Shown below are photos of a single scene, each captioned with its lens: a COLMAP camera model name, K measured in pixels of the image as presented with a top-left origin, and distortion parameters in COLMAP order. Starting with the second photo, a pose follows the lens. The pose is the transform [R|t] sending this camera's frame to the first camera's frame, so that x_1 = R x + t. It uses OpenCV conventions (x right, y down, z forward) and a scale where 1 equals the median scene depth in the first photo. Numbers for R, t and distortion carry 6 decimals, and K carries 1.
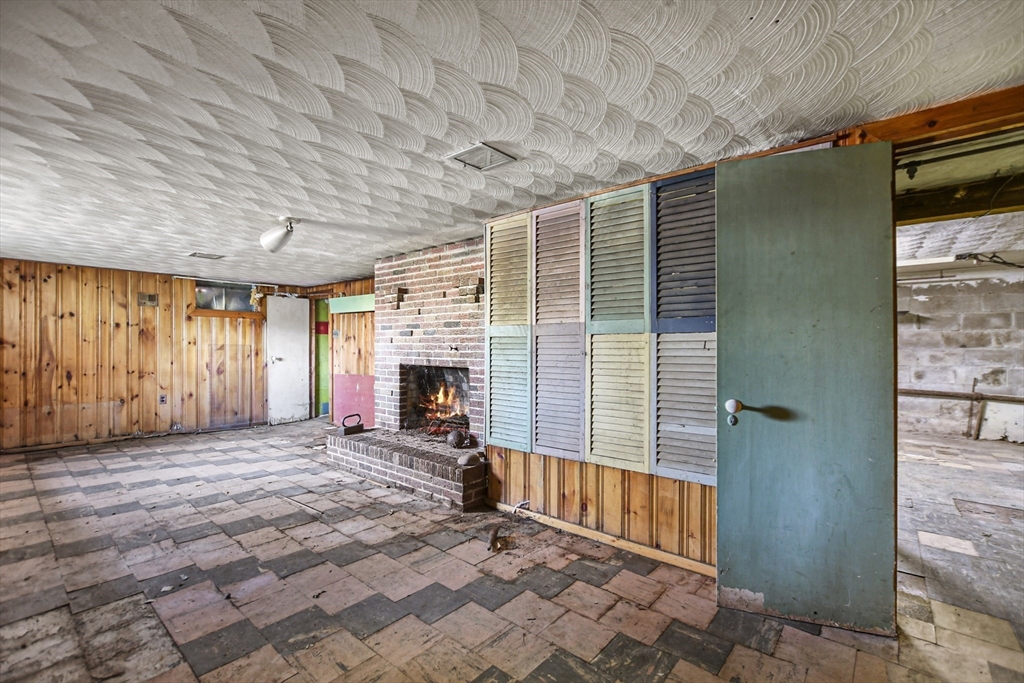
lens RADIAL K [[452.1, 0, 509.6], [0, 452.1, 340.8], [0, 0, 1]] dist [-0.013839, 0.003547]
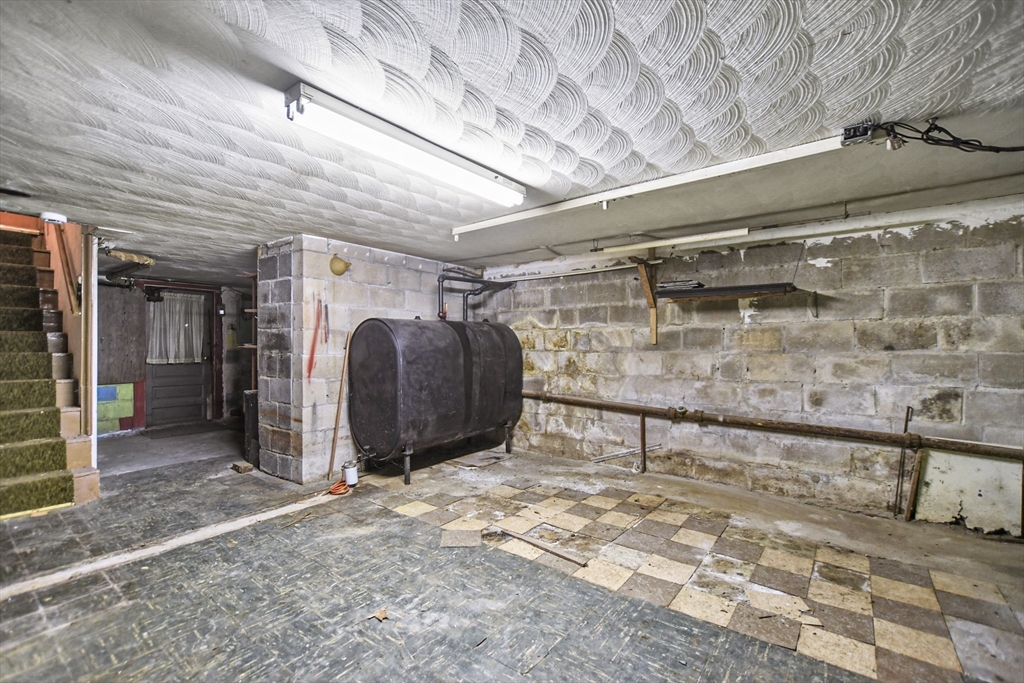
lens RADIAL K [[452.1, 0, 514.5], [0, 452.1, 343.5], [0, 0, 1]] dist [-0.013839, 0.003547]
pose [[0.998882, 0.001080, 0.047269, 0.238711], [-0.001218, 0.999995, 0.002875, 0.002628], [-0.047265, -0.002930, 0.998878, 0.213072]]
